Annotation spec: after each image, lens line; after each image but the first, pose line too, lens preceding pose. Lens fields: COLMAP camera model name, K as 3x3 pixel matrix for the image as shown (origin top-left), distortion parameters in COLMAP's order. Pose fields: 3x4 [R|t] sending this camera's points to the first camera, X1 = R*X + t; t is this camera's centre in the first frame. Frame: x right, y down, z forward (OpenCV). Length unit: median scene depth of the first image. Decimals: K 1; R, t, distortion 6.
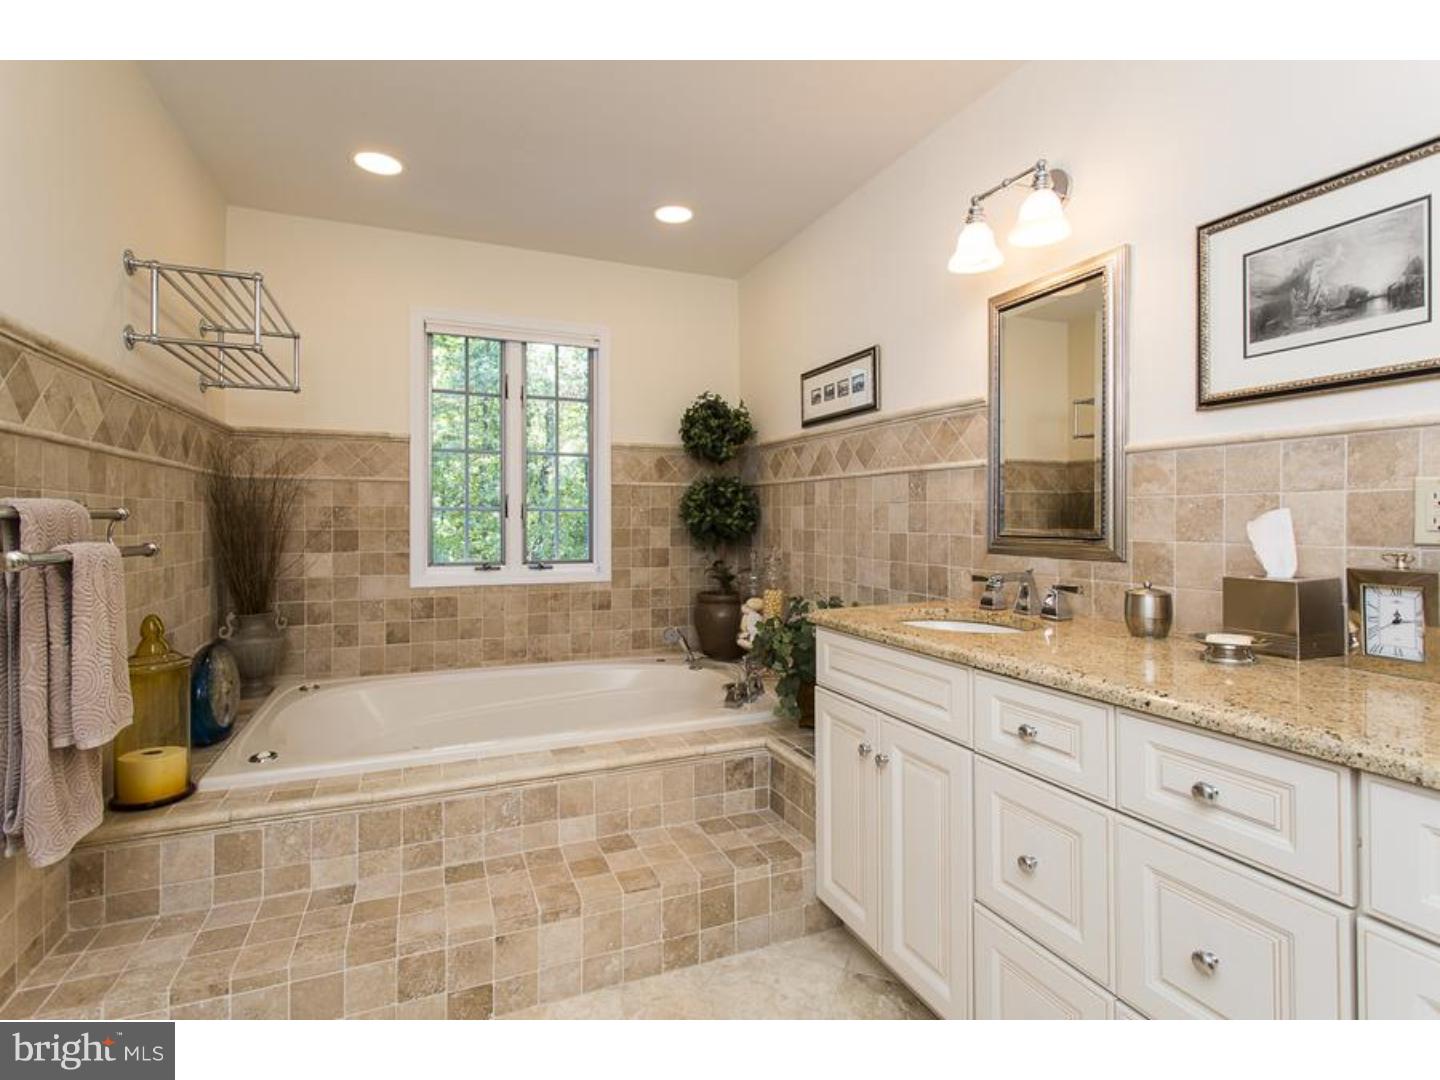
lens RADIAL K [[685.8, 0, 717.6], [0, 685.8, 525.9], [0, 0, 1]] dist [-0.001338, -0.000313]
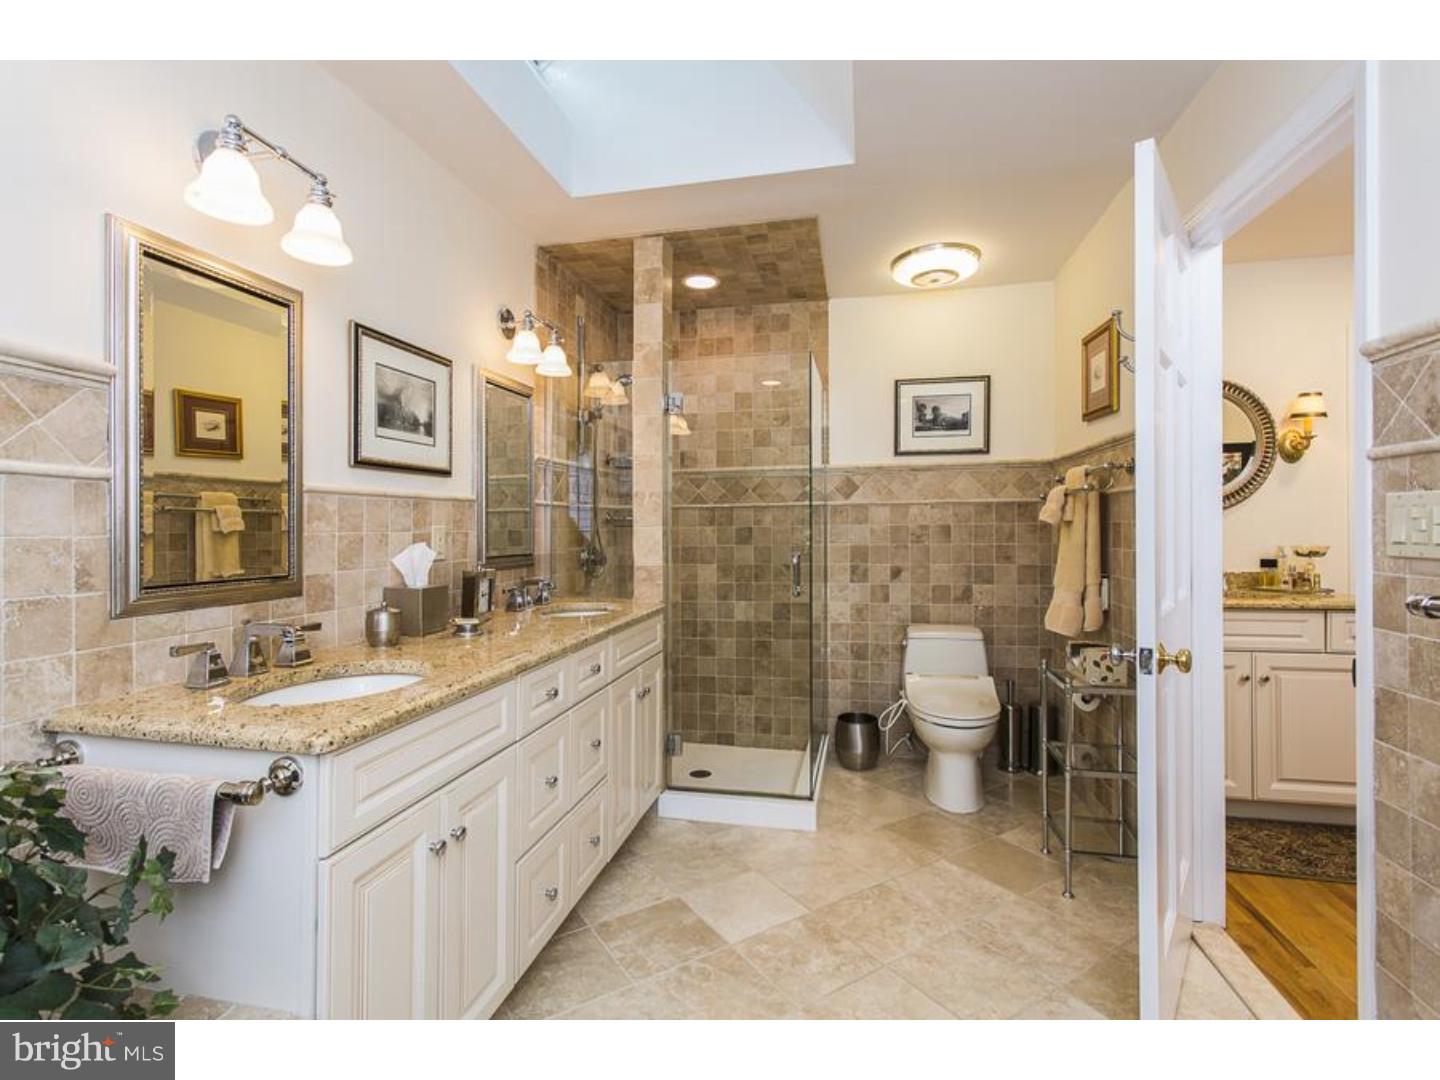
lens RADIAL K [[685.8, 0, 719.2], [0, 685.8, 528.5], [0, 0, 1]] dist [-0.001338, -0.000313]
pose [[-0.814031, -0.000580, 0.580821, -0.594796], [0.009541, 0.999851, 0.014371, -0.065260], [-0.580743, 0.017240, -0.813905, 1.657903]]
